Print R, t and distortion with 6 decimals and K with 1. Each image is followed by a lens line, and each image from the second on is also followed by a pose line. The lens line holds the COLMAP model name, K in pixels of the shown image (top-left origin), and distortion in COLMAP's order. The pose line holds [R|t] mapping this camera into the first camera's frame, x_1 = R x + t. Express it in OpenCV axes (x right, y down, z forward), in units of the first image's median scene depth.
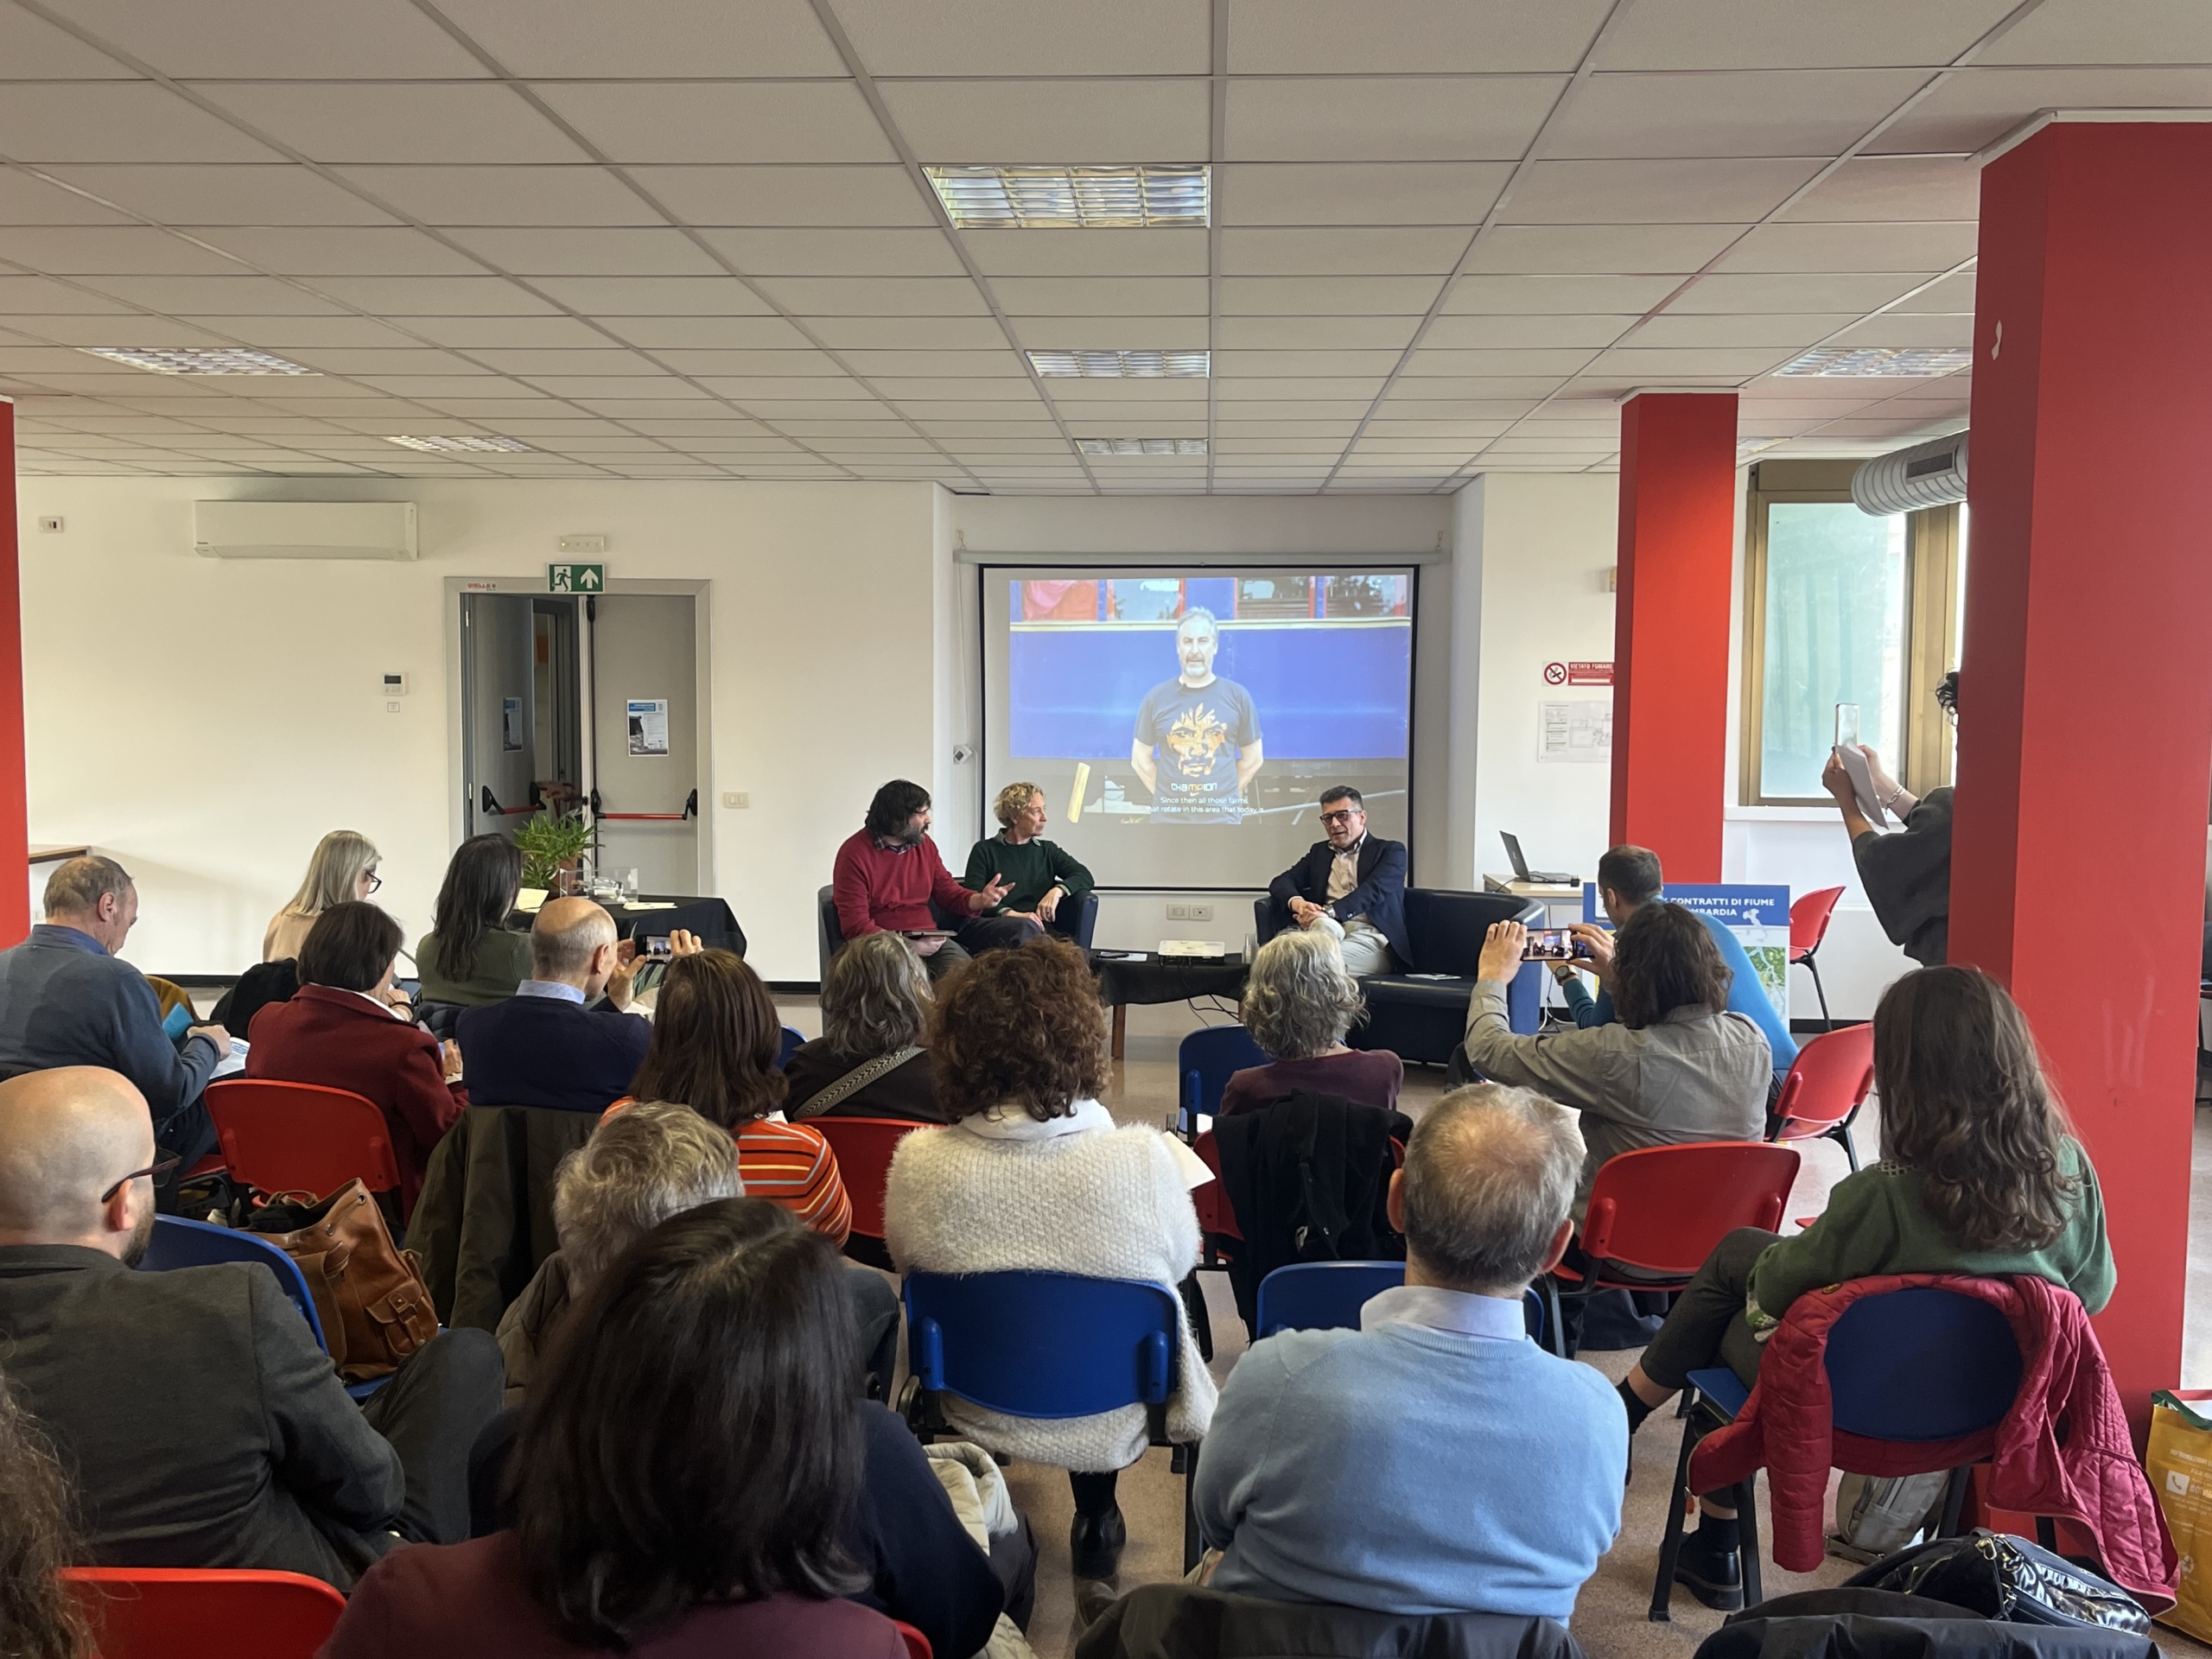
lens RADIAL K [[2089.3, 0, 1102.6], [0, 2089.3, 837.7], [0, 0, 1]] dist [0.068728, 0.000000]
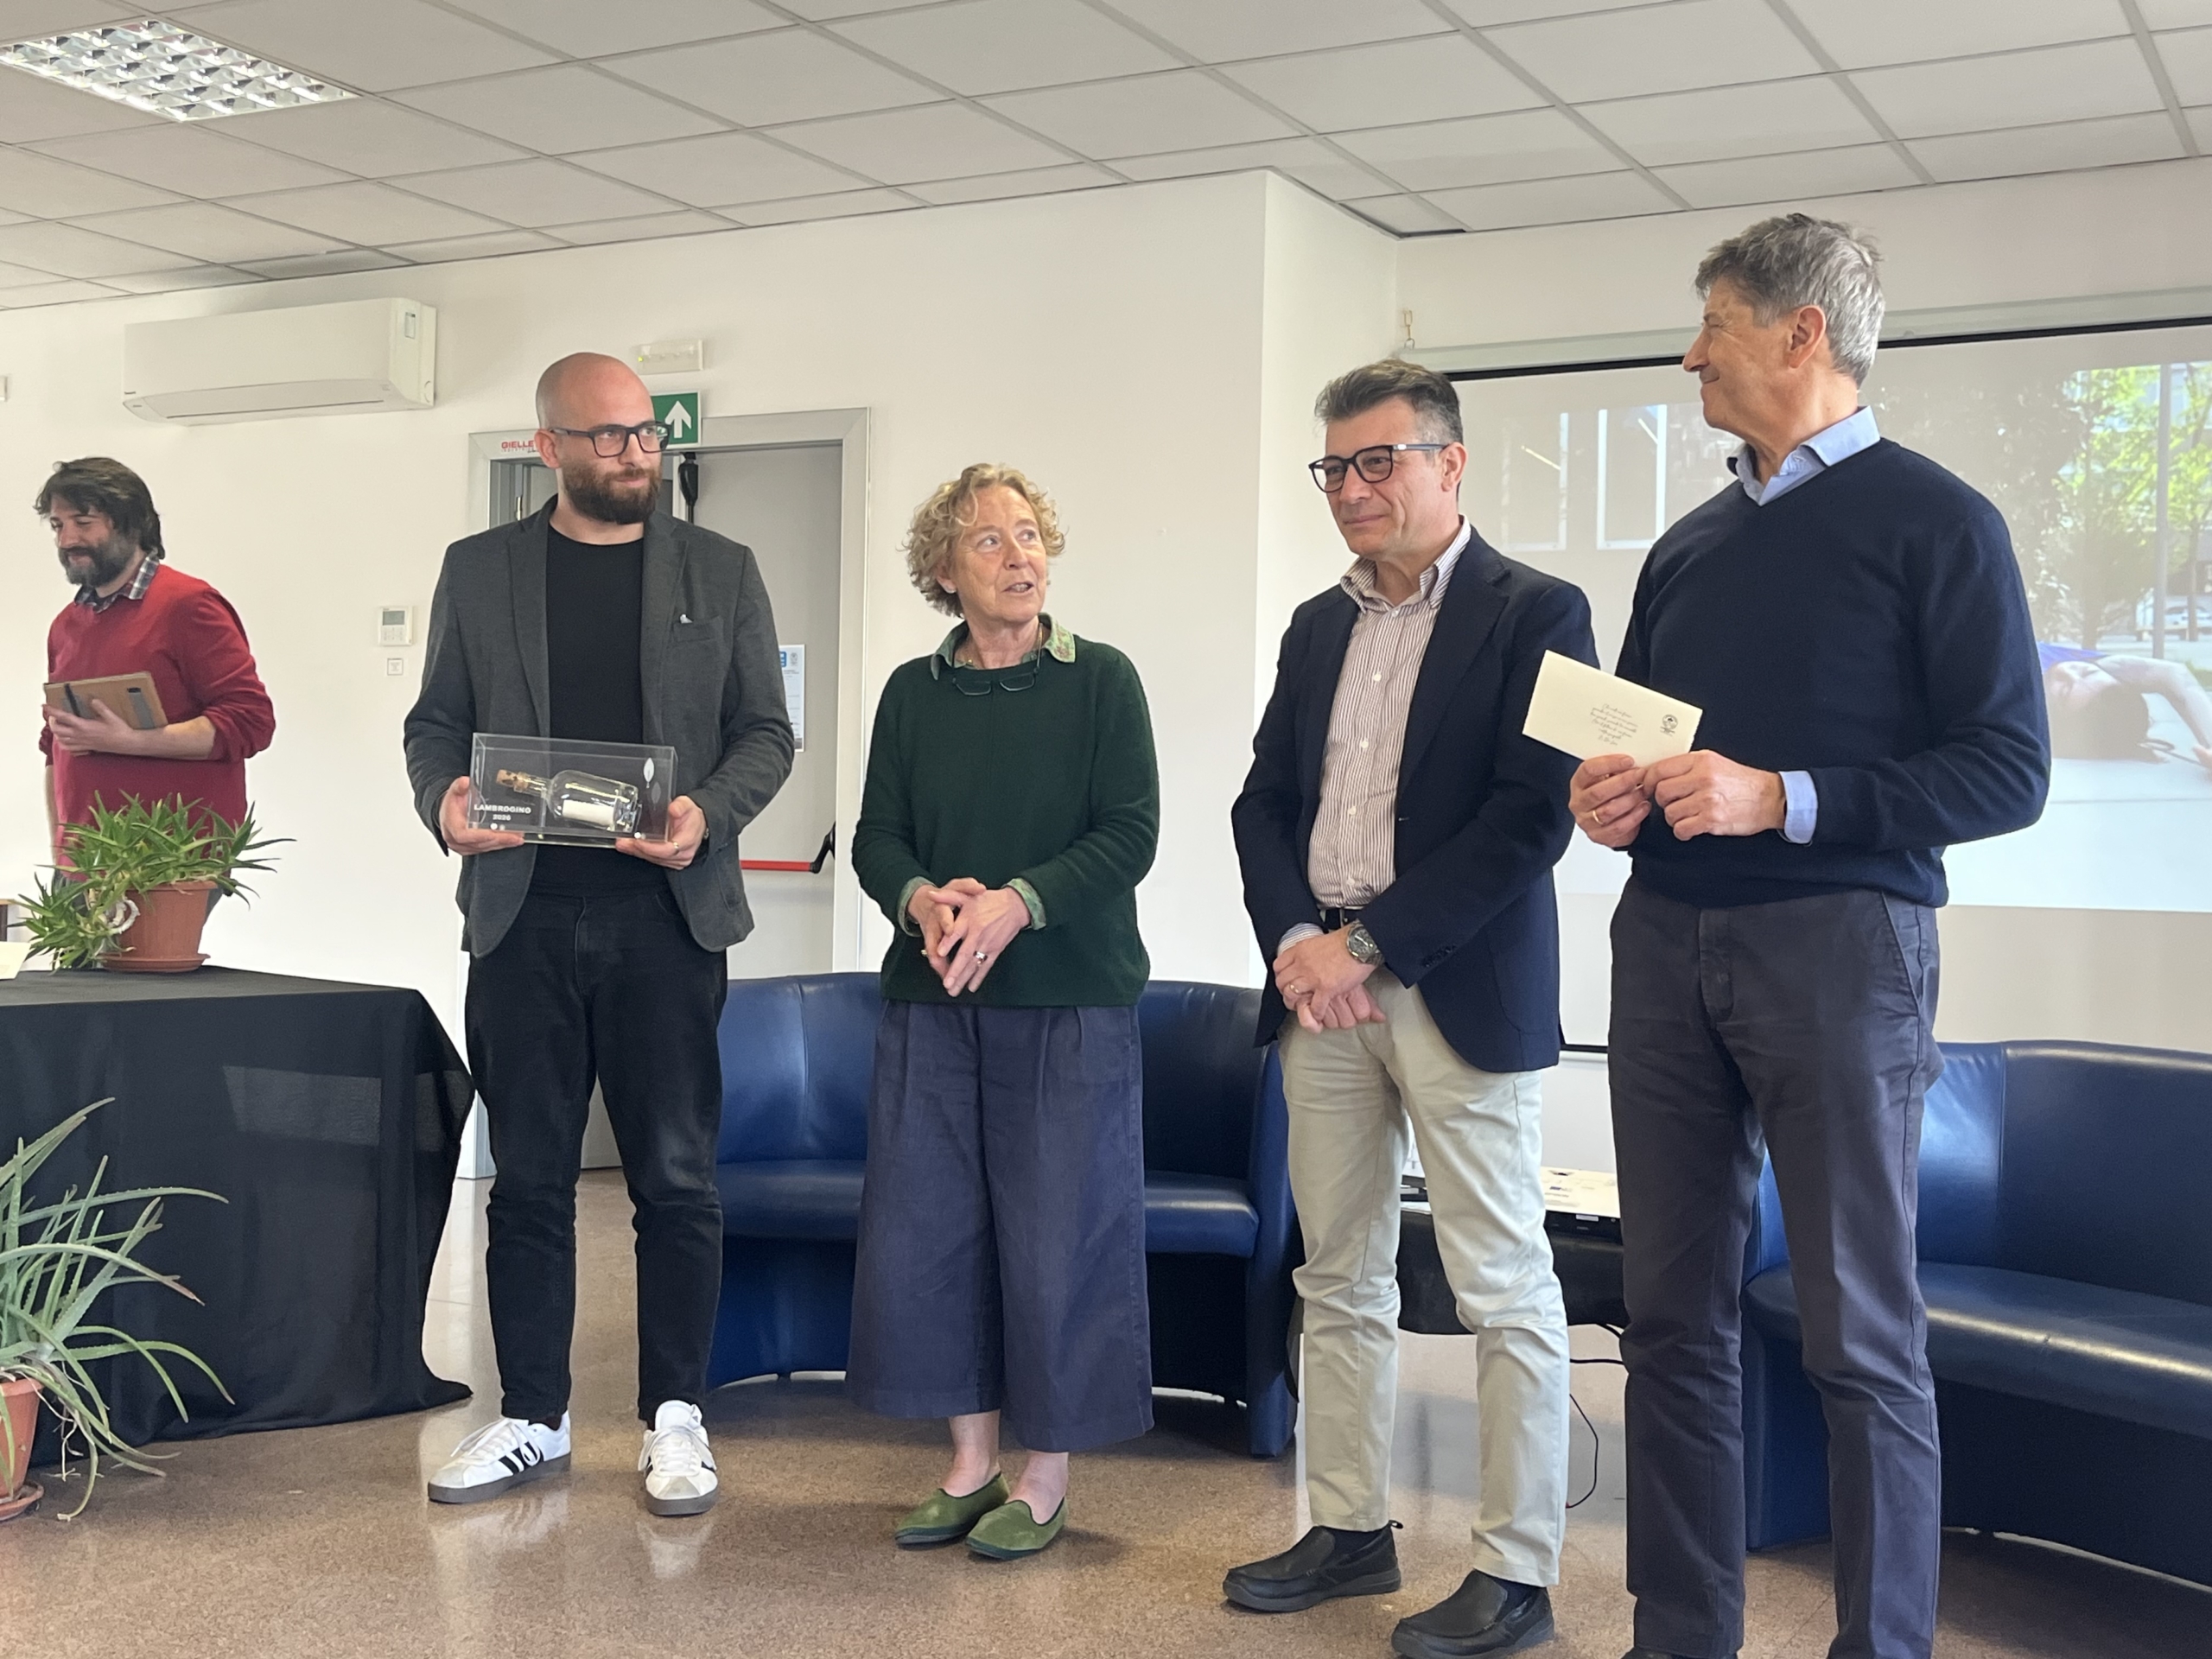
lens RADIAL K [[2537.0, 0, 1113.5], [0, 2537.0, 835.9], [0, 0, 1]] dist [0.024264, 0.000000]
pose [[0.902281, 0.014488, -0.430905, 0.137405], [-0.047743, 0.996646, -0.066462, 0.020550], [0.428497, 0.080540, 0.899946, 0.471942]]
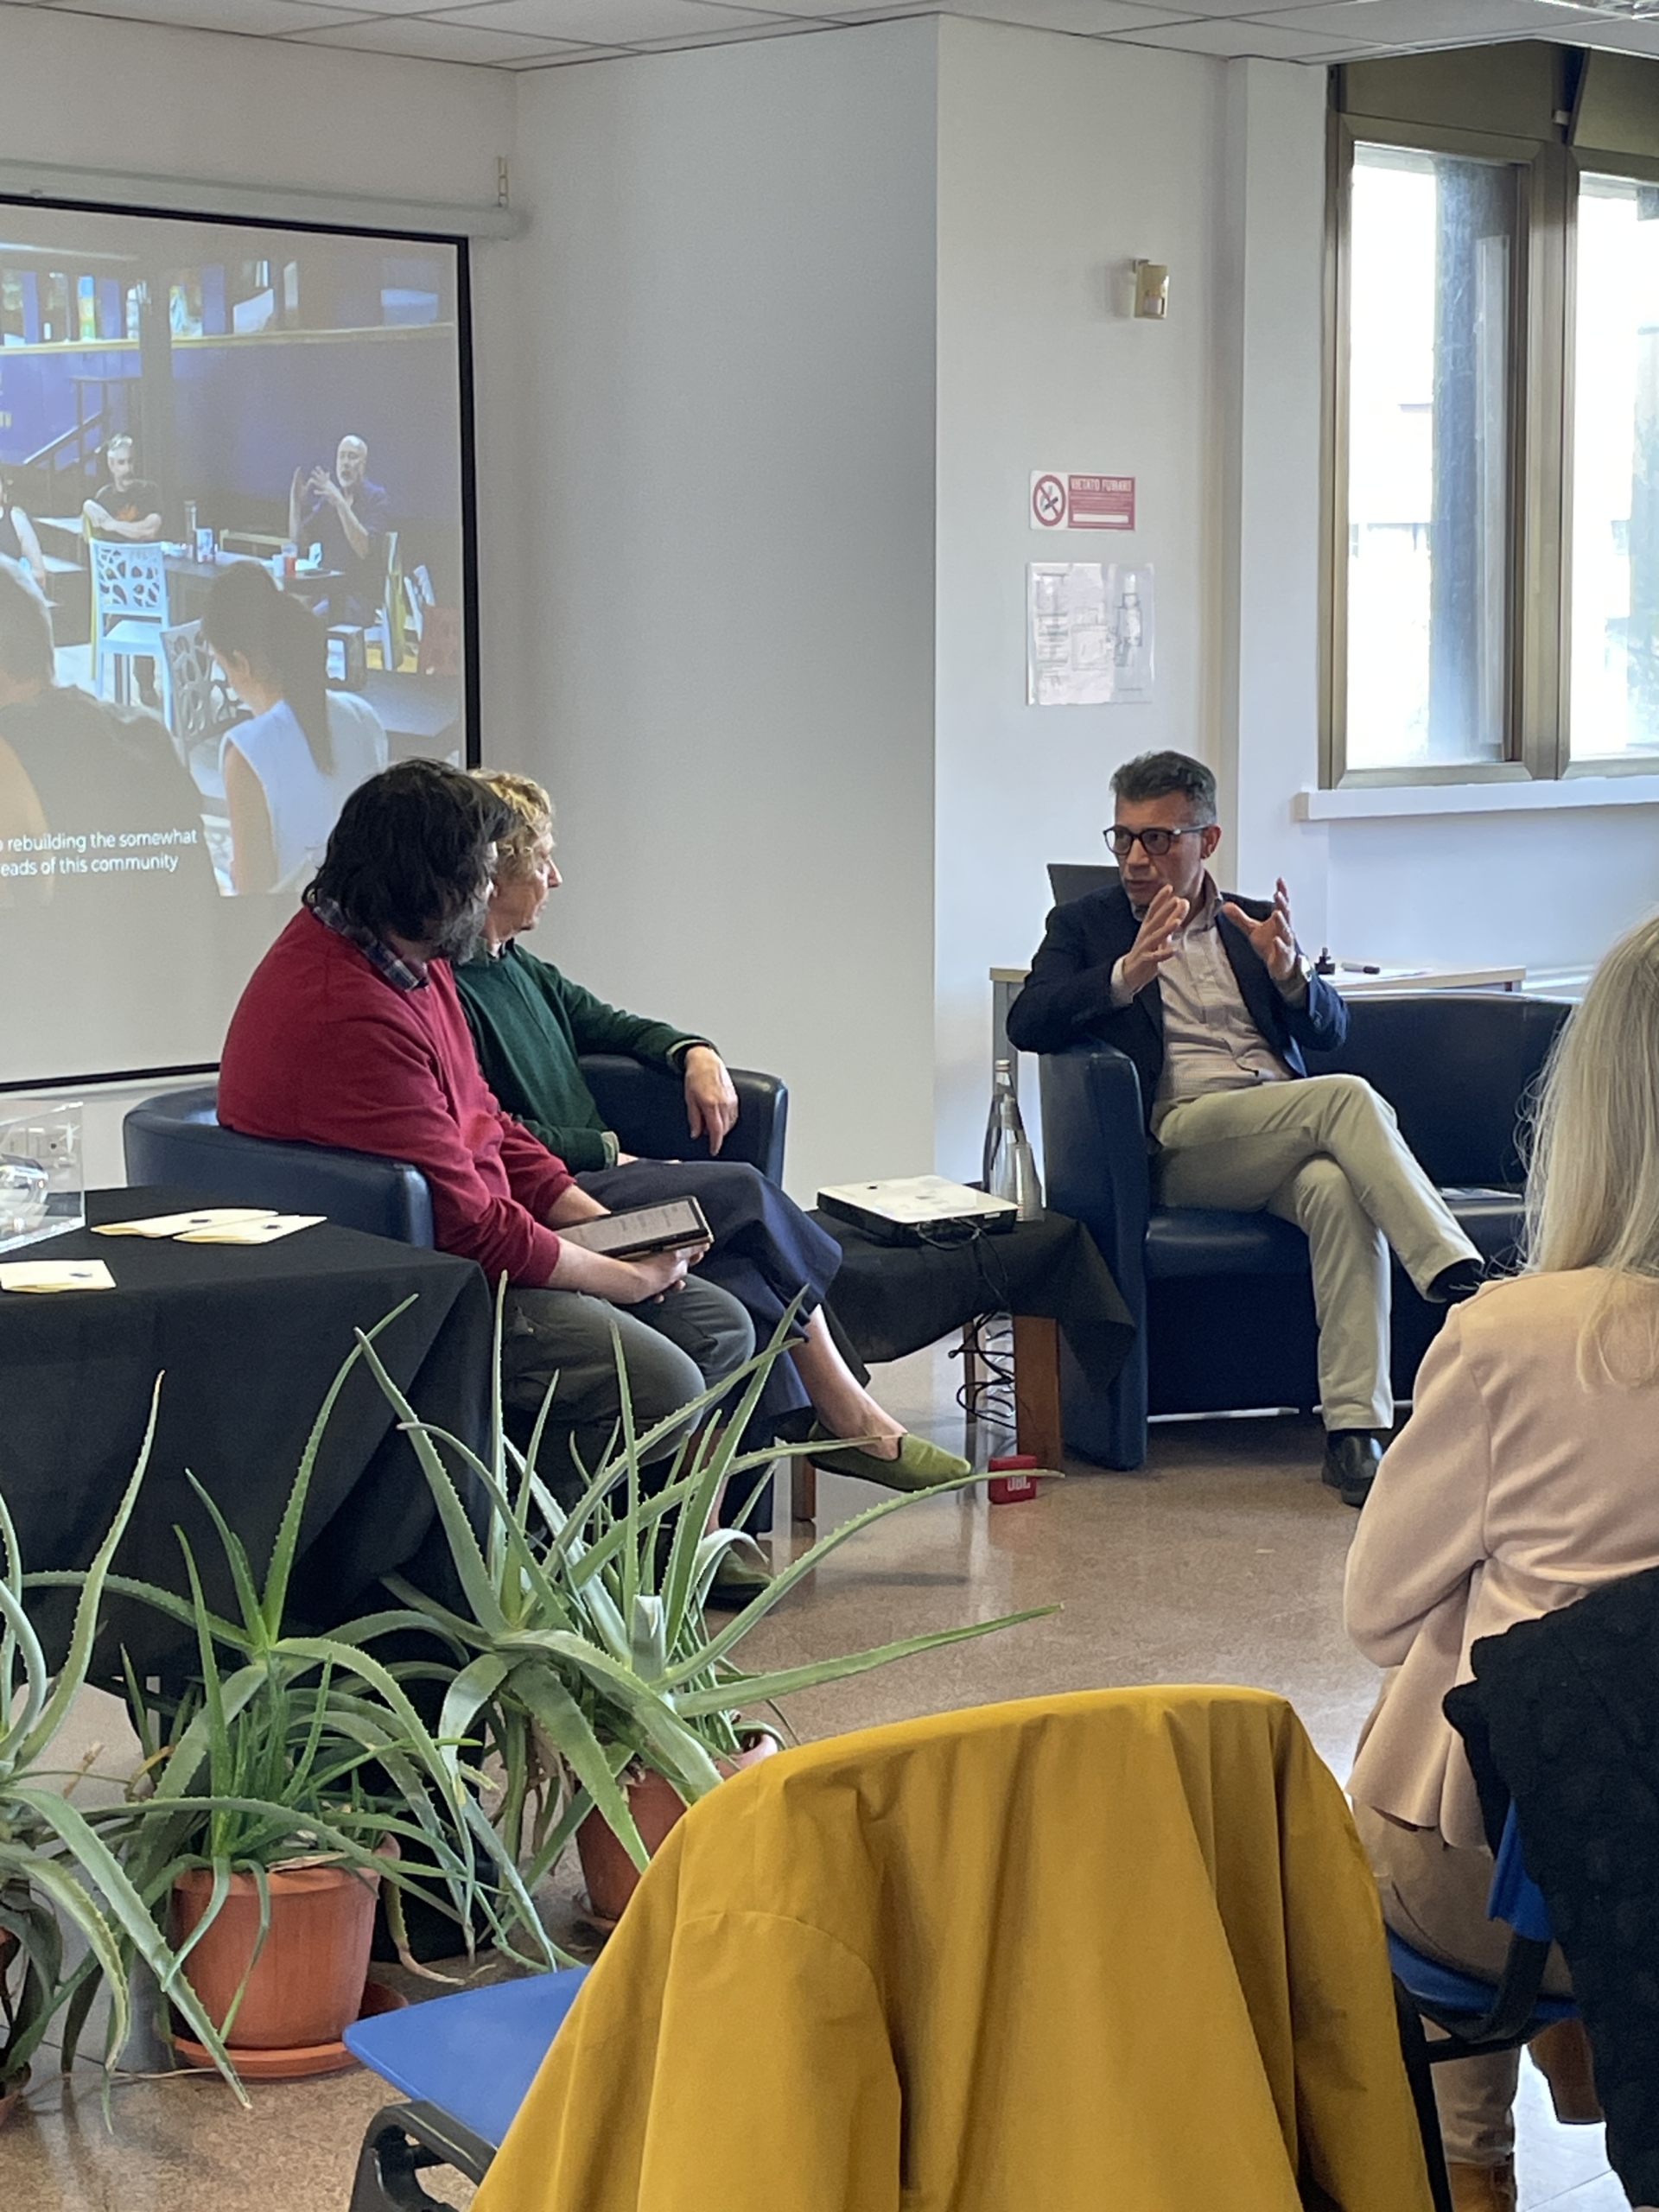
lens RADIAL K [[4216.8, 0, 825.7], [0, 4216.8, 1103.5], [0, 0, 1]] dist [0.125719, 0.000000]
pose [[0.661263, -0.085828, 0.745228, -0.451198], [0.062284, 0.996285, 0.059476, -0.007989], [-0.747564, 0.007087, 0.664152, 0.424969]]
